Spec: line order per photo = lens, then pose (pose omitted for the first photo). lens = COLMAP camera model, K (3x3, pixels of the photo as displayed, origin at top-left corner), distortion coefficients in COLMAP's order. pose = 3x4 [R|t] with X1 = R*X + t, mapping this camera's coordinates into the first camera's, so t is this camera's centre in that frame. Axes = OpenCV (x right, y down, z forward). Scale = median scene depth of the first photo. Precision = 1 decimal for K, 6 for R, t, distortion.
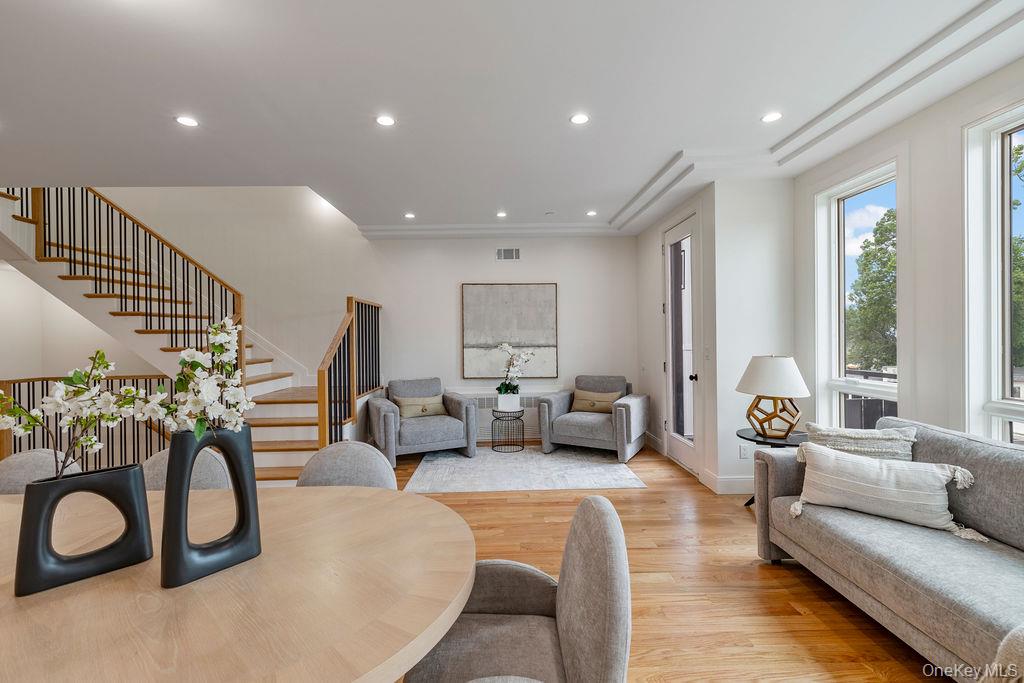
lens RADIAL K [[444.1, 0, 511.0], [0, 444.1, 335.3], [0, 0, 1]] dist [0.000132, 0.000211]
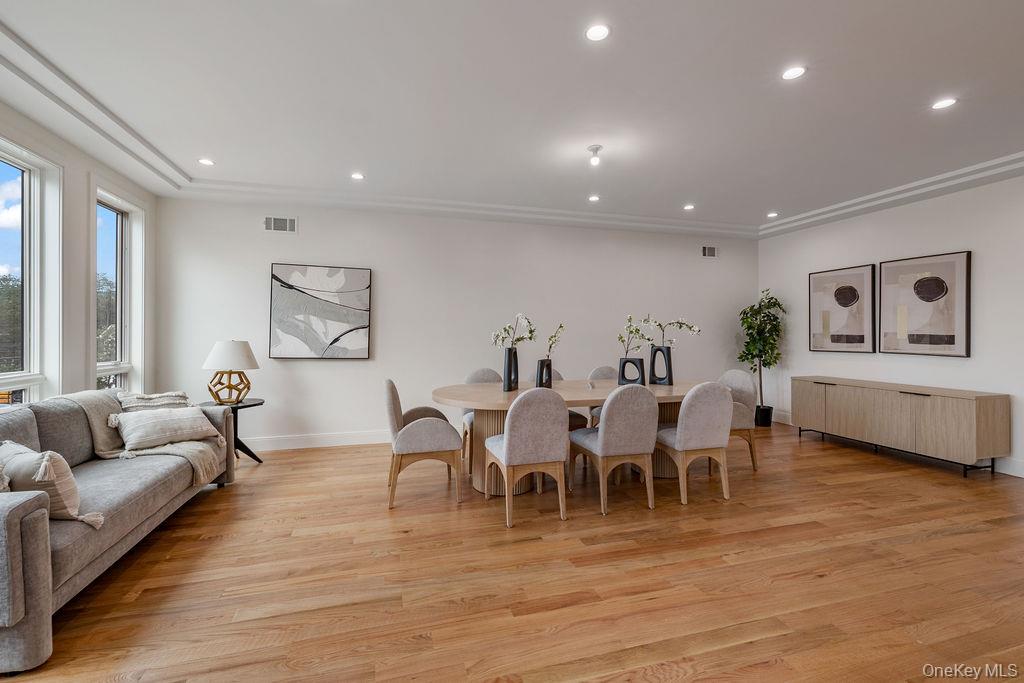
lens RADIAL K [[429.7, 0, 503.7], [0, 429.7, 335.6], [0, 0, 1]] dist [0.000477, 0.000168]
pose [[-0.967927, 0.016756, -0.250670, 0.052648], [0.014621, 0.999839, 0.010375, 0.026720], [0.250804, 0.006377, -0.968017, 1.243640]]
